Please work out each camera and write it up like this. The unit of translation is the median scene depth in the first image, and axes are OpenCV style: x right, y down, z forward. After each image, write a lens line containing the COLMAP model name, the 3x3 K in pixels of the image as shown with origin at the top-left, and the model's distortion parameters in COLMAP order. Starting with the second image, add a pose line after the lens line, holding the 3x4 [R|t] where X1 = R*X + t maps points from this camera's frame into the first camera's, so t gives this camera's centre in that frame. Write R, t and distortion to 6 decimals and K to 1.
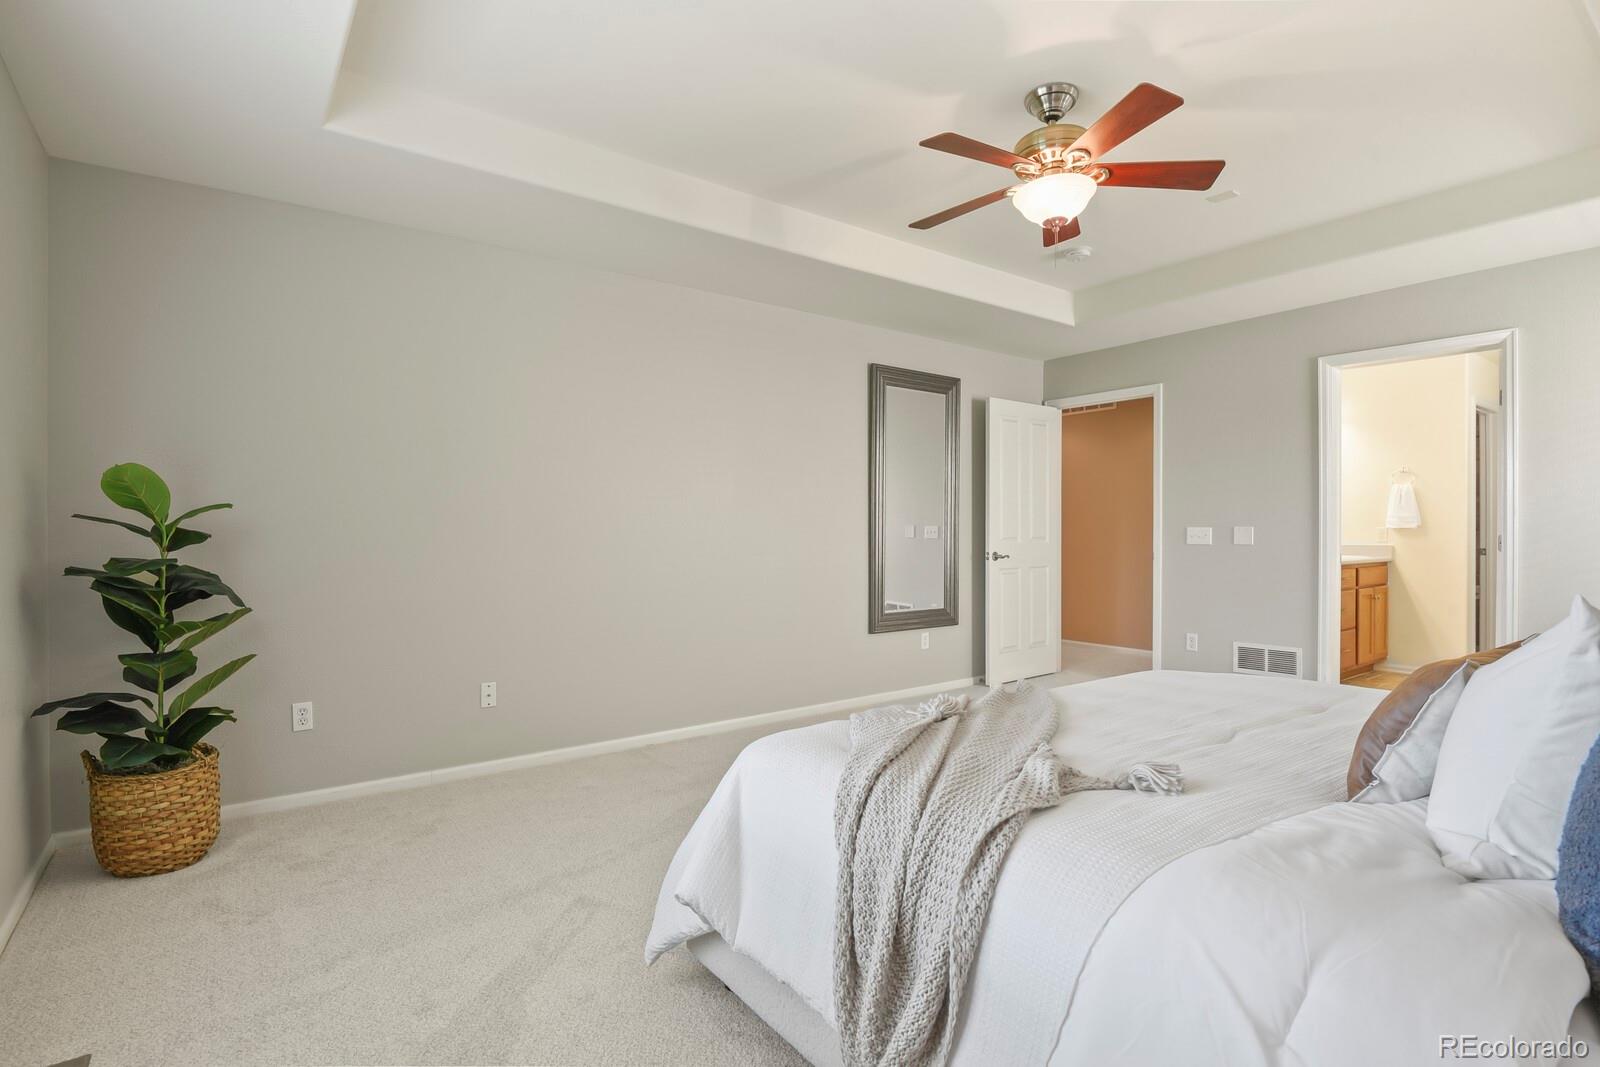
lens RADIAL K [[785.4, 0, 799.9], [0, 785.4, 531.6], [0, 0, 1]] dist [-0.006120, -0.000134]
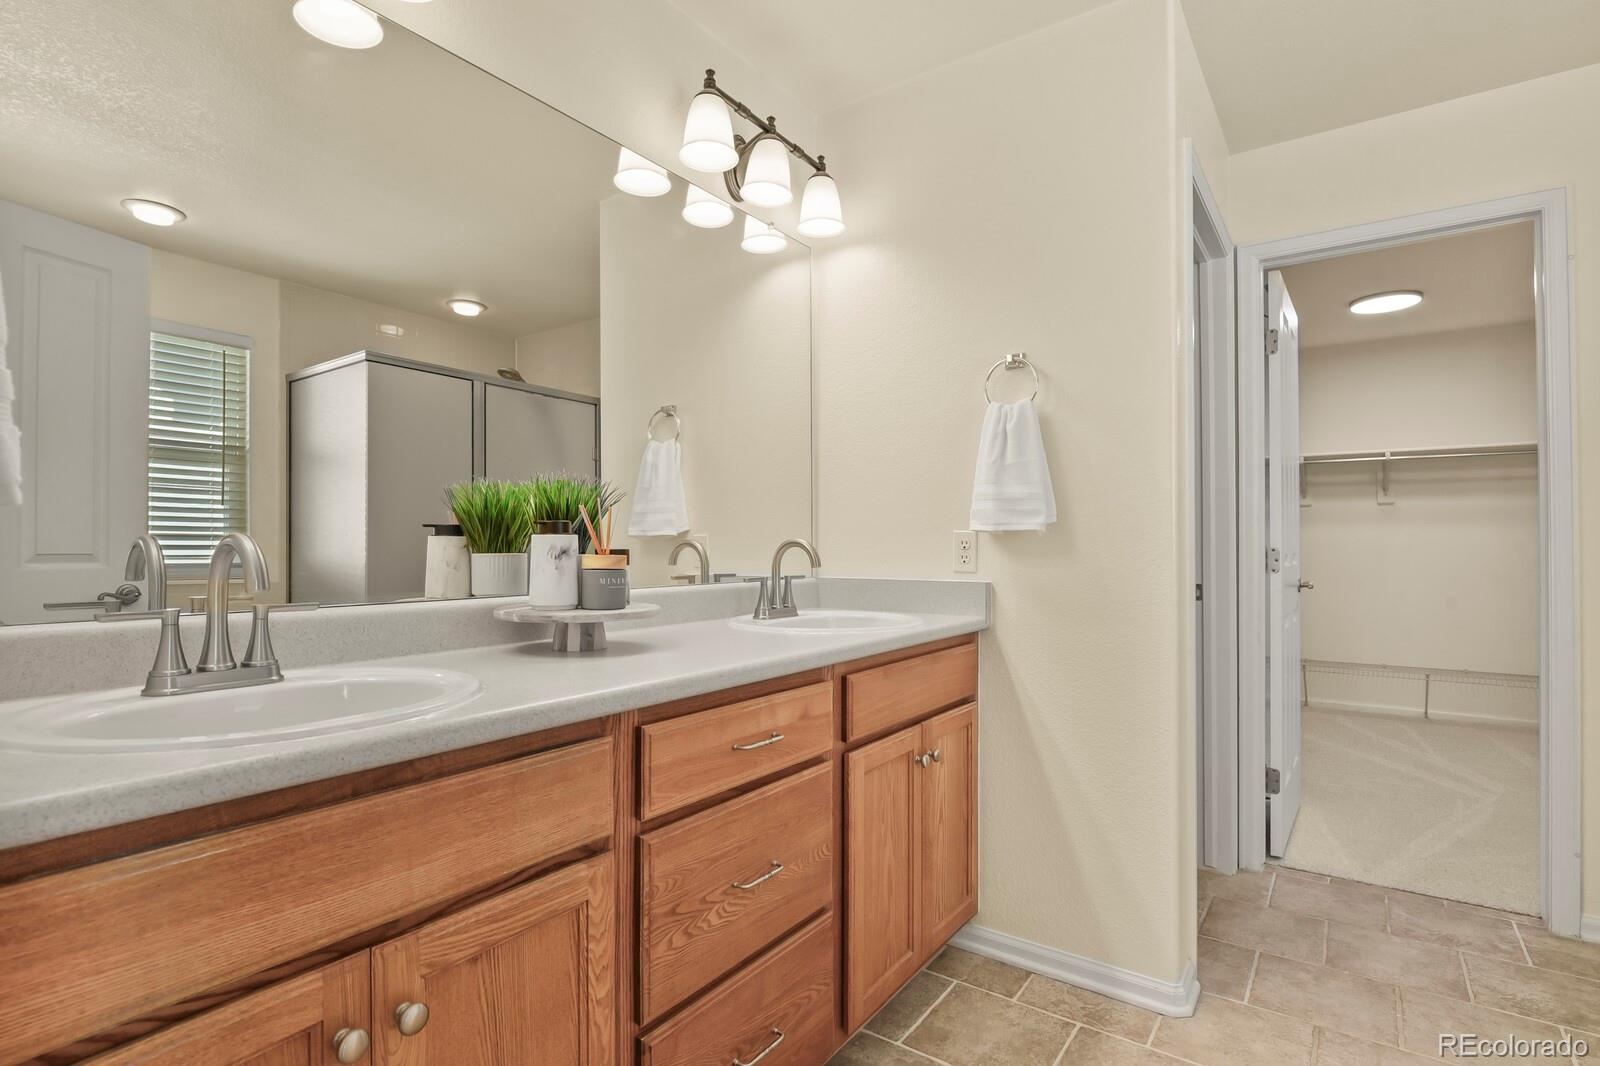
lens RADIAL K [[785.4, 0, 802.9], [0, 785.4, 537.3], [0, 0, 1]] dist [-0.006120, -0.000134]
pose [[0.956242, 0.002786, 0.292562, 0.587849], [0.003197, 0.999795, -0.019970, 0.004442], [-0.292558, 0.020032, 0.956038, 0.706500]]
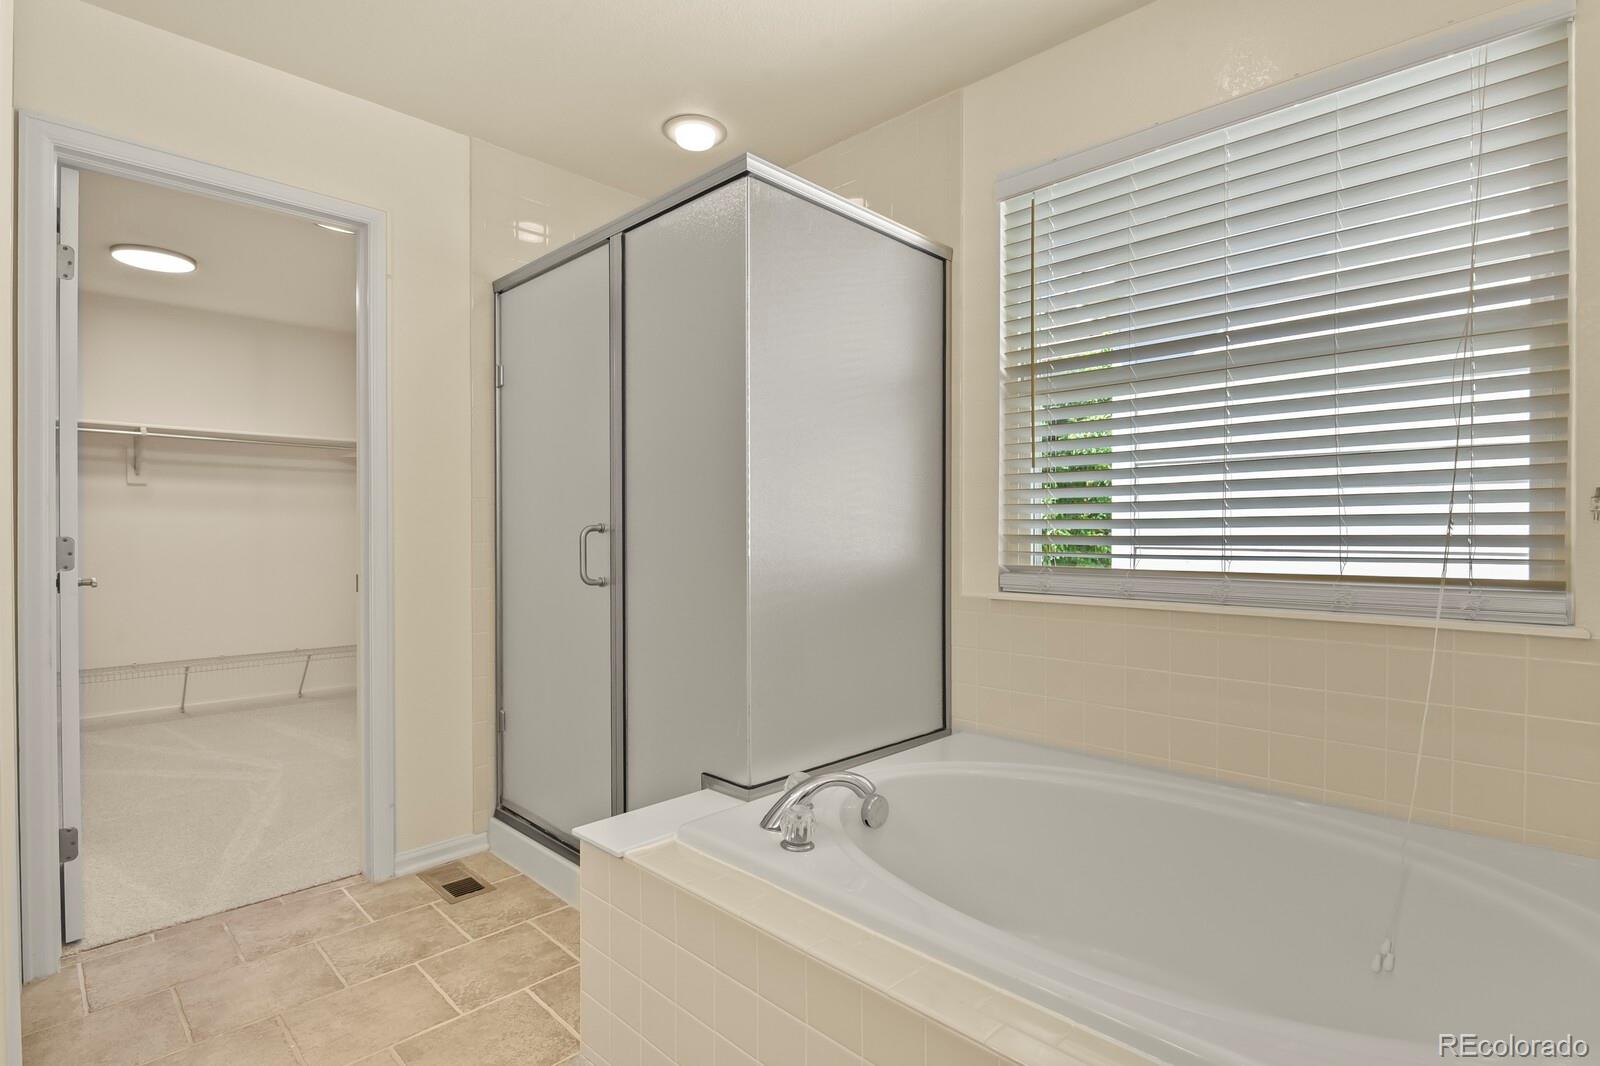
lens RADIAL K [[785.4, 0, 799.3], [0, 785.4, 540.8], [0, 0, 1]] dist [-0.006120, -0.000134]
pose [[-0.134944, -0.016898, 0.990709, 0.595448], [0.008567, 0.999797, 0.018220, 0.001582], [-0.990816, 0.010946, -0.134772, 0.759763]]
